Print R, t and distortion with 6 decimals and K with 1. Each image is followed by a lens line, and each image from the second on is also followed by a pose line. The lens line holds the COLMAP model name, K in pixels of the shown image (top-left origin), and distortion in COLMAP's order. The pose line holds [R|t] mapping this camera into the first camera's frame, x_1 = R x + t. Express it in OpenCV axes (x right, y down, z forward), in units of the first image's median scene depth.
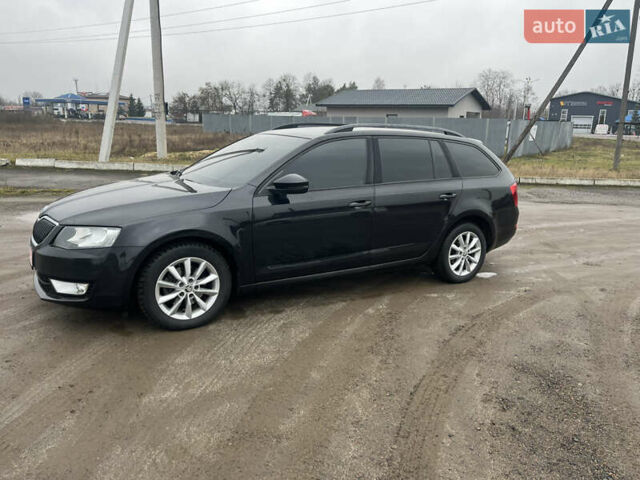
lens RADIAL K [[494.1, 0, 329.2], [0, 494.1, 221.1], [0, 0, 1]] dist [0.064742, -0.069768]
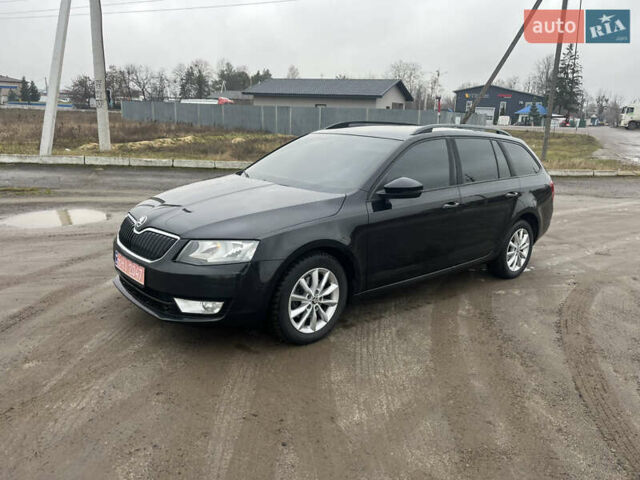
lens RADIAL K [[492.5, 0, 320.6], [0, 492.5, 222.9], [0, 0, 1]] dist [0.069415, -0.086209]
pose [[0.986972, -0.025213, 0.158906, -0.103249], [0.020900, 0.999368, 0.028756, -0.010049], [-0.159530, -0.025061, 0.986875, 0.015768]]
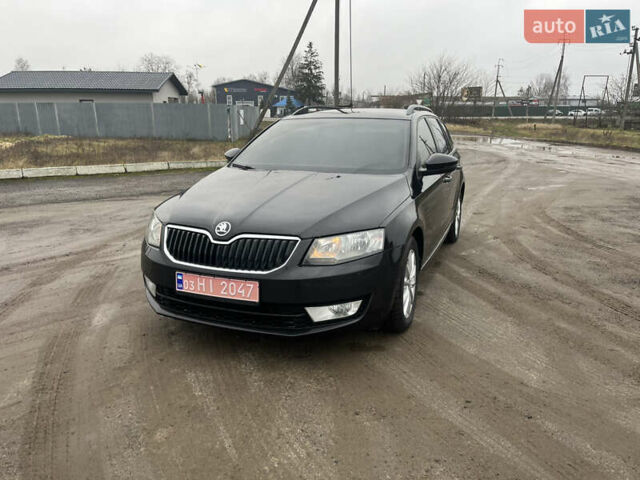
lens RADIAL K [[487.0, 0, 321.1], [0, 487.0, 232.7], [0, 0, 1]] dist [0.079435, -0.103514]
pose [[0.800393, -0.166588, 0.575865, -0.229625], [0.136524, 0.986024, 0.095485, -0.017257], [-0.583723, 0.002193, 0.811950, 0.085486]]
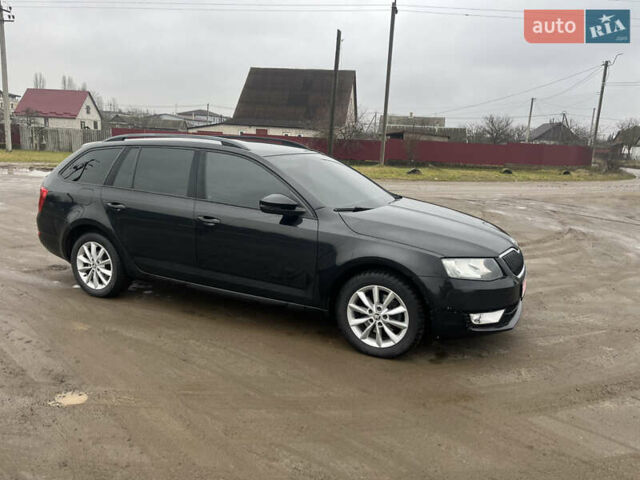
lens RADIAL K [[492.5, 0, 320.6], [0, 492.5, 222.9], [0, 0, 1]] dist [0.069415, -0.086209]
pose [[-0.564089, -0.198775, 0.801431, -0.307014], [0.099555, 0.947139, 0.304986, -0.109836], [-0.819690, 0.251826, -0.514482, 0.488359]]
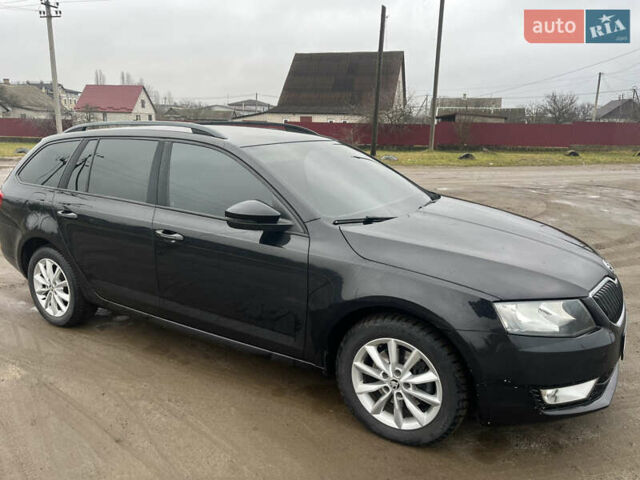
lens RADIAL K [[488.6, 0, 316.5], [0, 488.6, 226.4], [0, 0, 1]] dist [0.062179, -0.066942]
pose [[-0.472663, -0.221526, 0.852946, -0.250605], [0.144468, 0.935316, 0.322976, -0.093419], [-0.869321, 0.275882, -0.410086, 0.425718]]
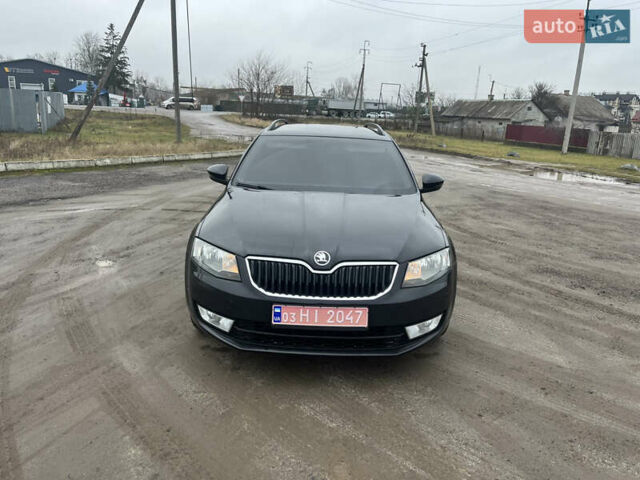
lens RADIAL K [[487.9, 0, 324.2], [0, 487.9, 226.4], [0, 0, 1]] dist [0.078703, -0.098448]
pose [[0.519300, -0.197693, 0.831412, -0.308044], [0.135287, 0.979625, 0.148434, -0.046750], [-0.843816, 0.035397, 0.535464, 0.158245]]
